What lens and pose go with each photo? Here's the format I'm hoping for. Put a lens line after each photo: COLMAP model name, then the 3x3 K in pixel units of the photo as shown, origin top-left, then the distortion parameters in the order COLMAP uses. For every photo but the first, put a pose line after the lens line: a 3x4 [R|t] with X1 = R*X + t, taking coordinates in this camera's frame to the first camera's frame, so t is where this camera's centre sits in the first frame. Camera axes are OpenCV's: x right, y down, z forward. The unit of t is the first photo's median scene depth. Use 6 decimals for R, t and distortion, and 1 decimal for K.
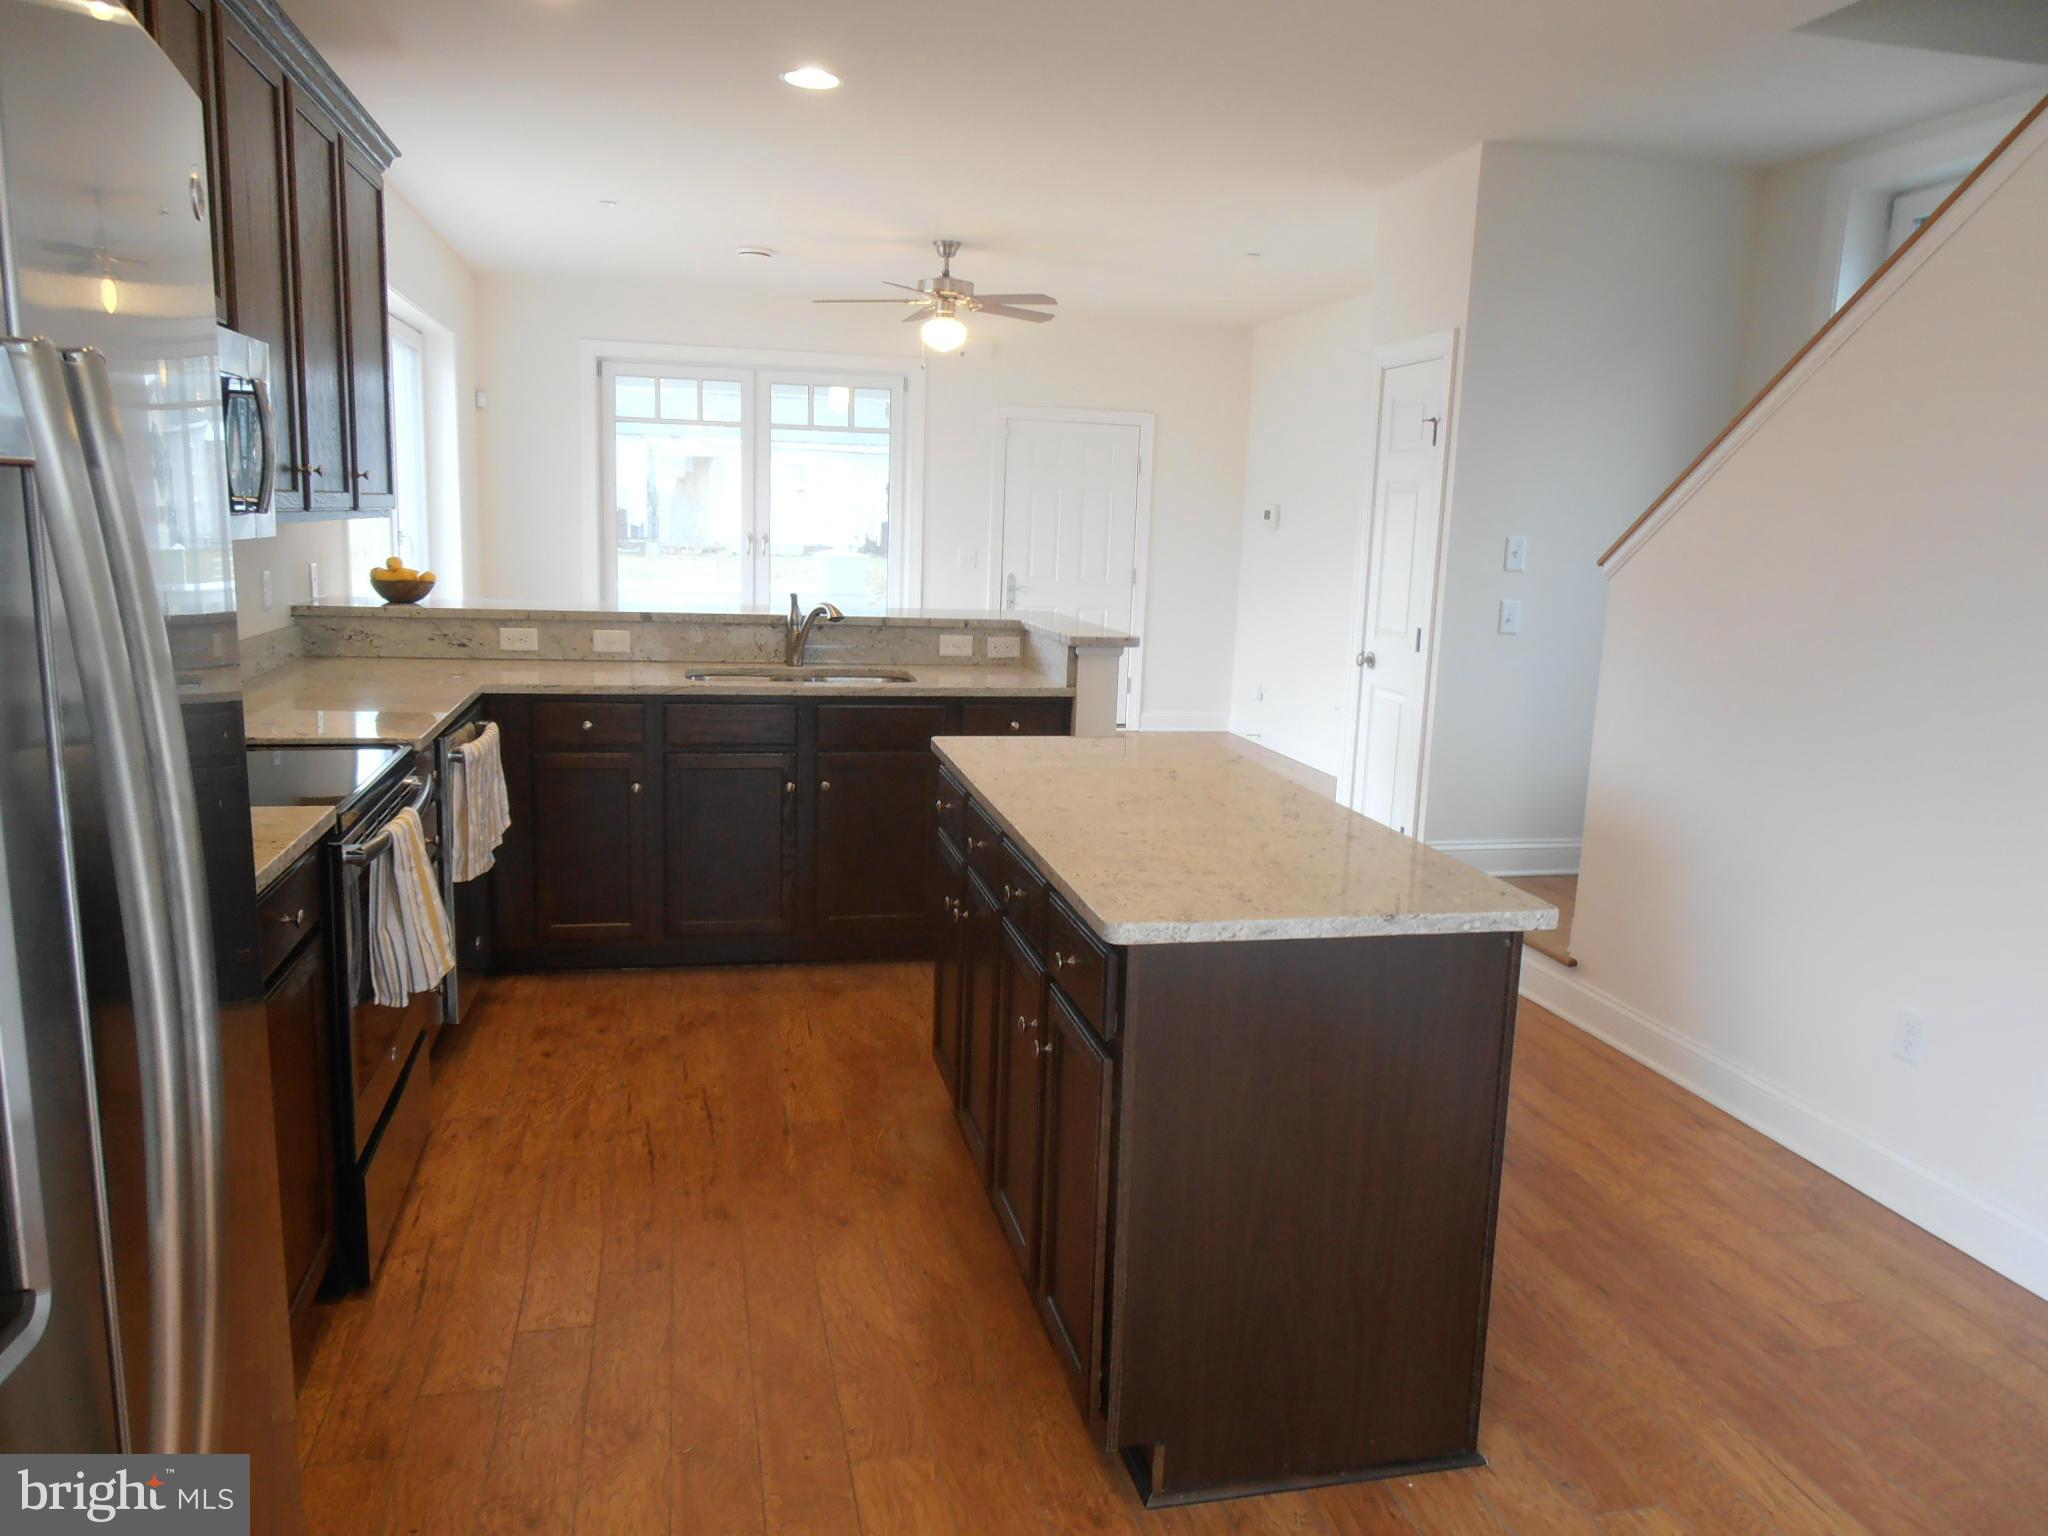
lens RADIAL K [[1443.8, 0, 1033.2], [0, 1443.8, 770.3], [0, 0, 1]] dist [-0.024703, 0.015252]
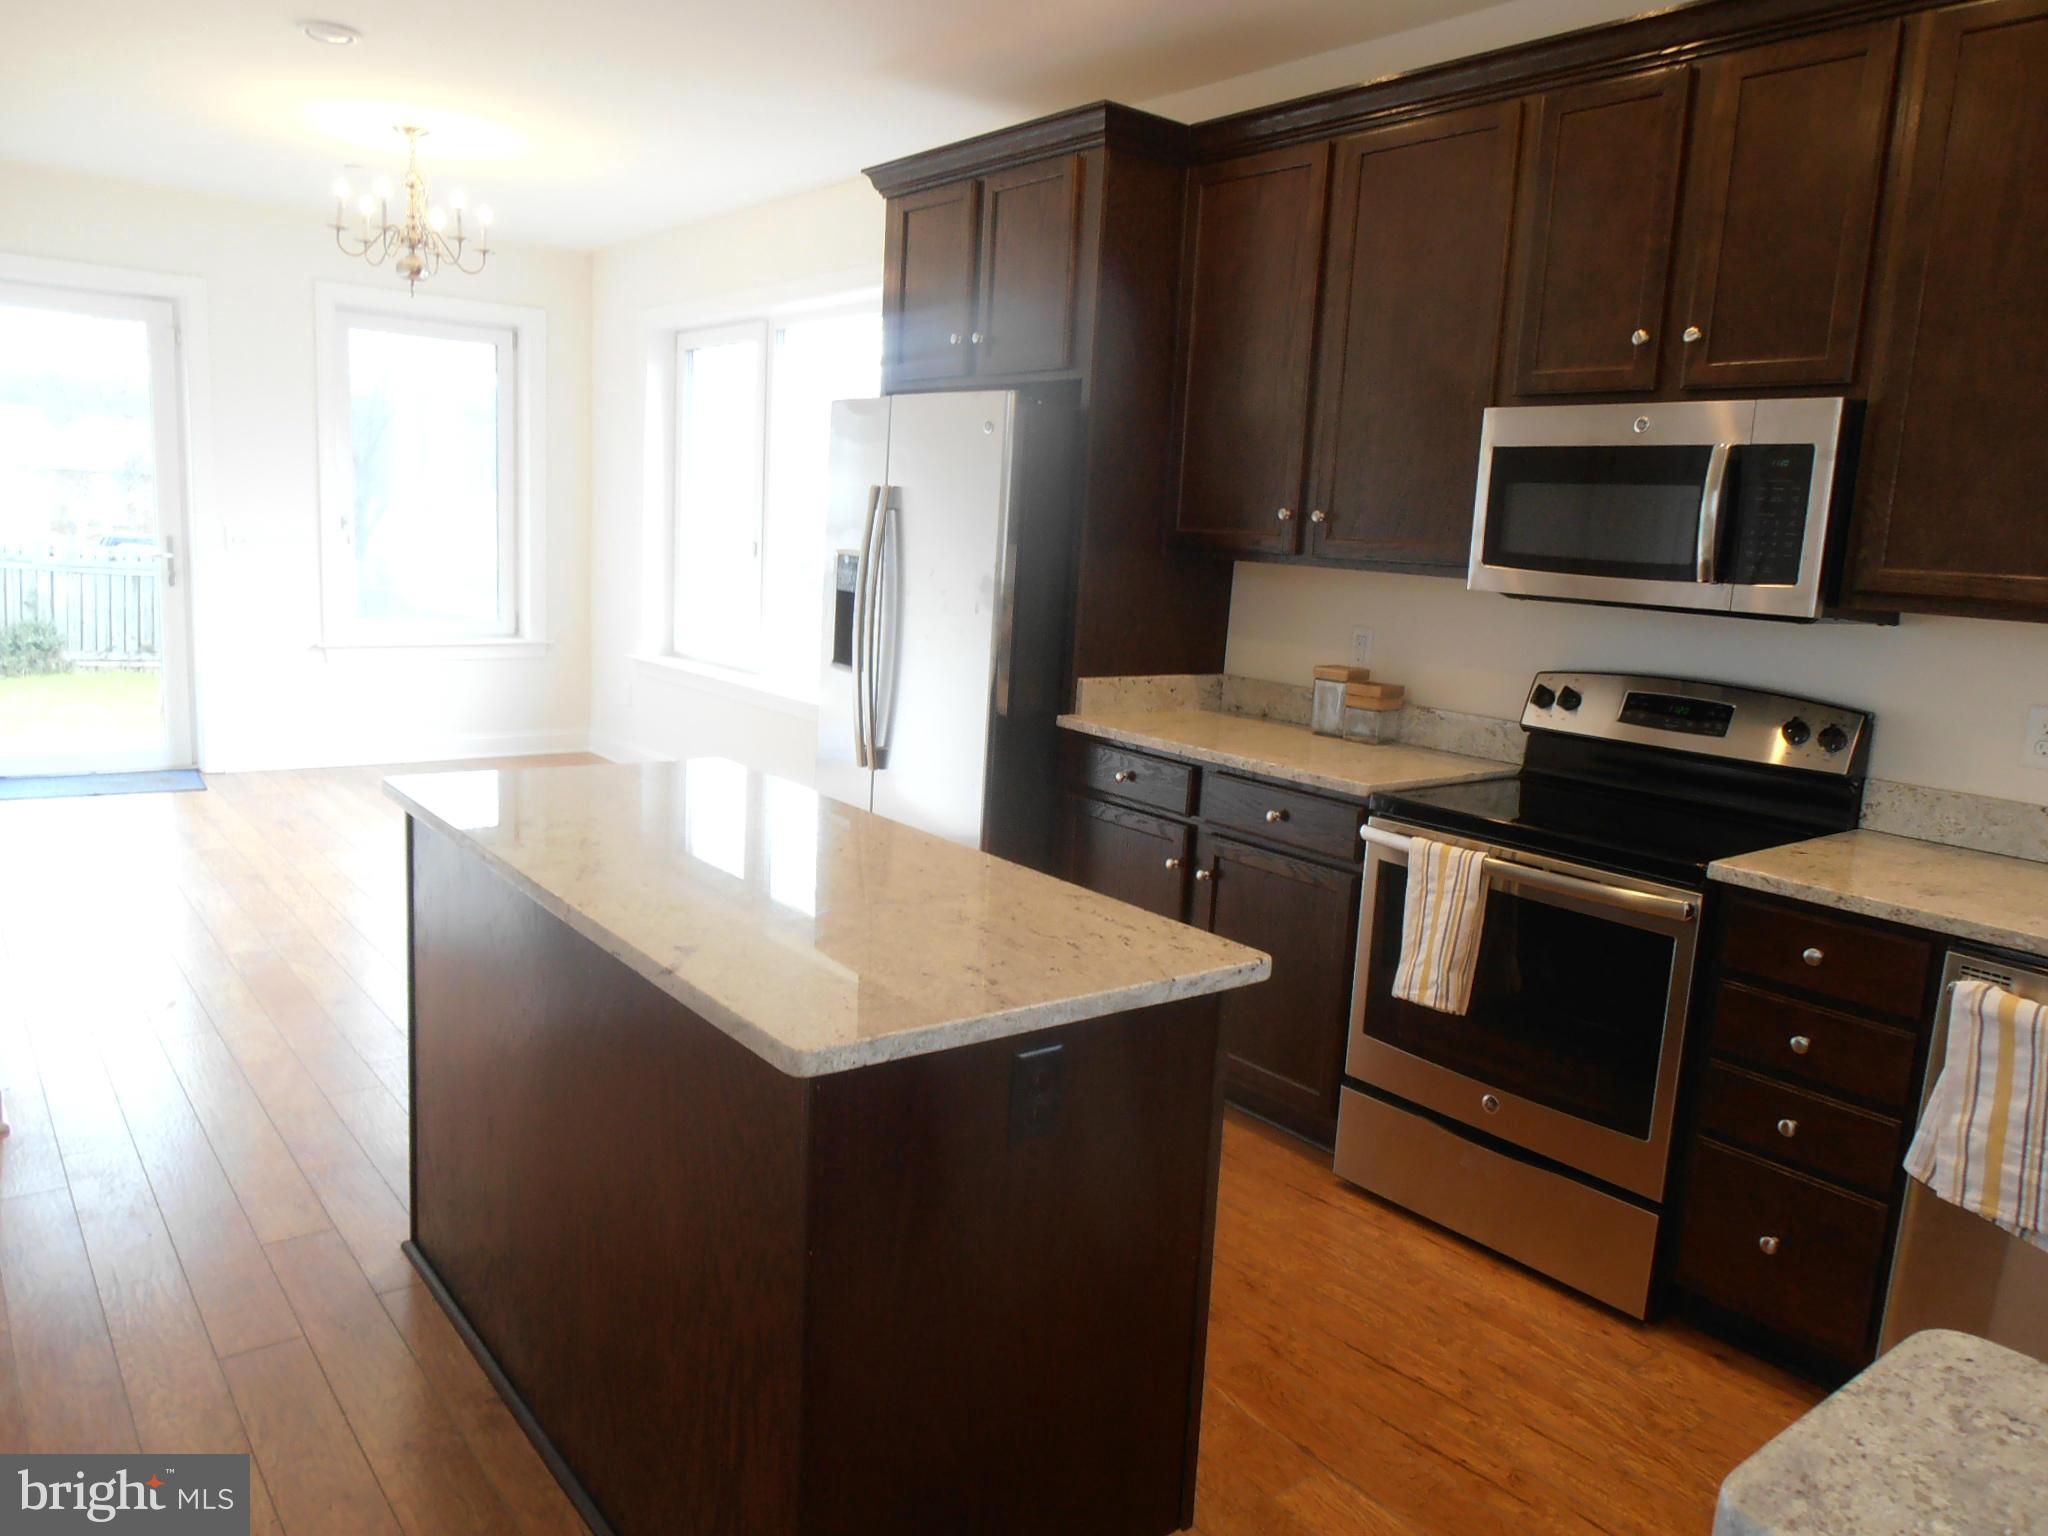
lens RADIAL K [[1443.8, 0, 1034.1], [0, 1443.8, 767.1], [0, 0, 1]] dist [-0.024703, 0.015252]
pose [[-0.902039, -0.013599, -0.431441, 0.172463], [-0.159602, 0.939180, 0.304086, -0.170020], [0.401065, 0.343156, -0.849347, 1.004623]]
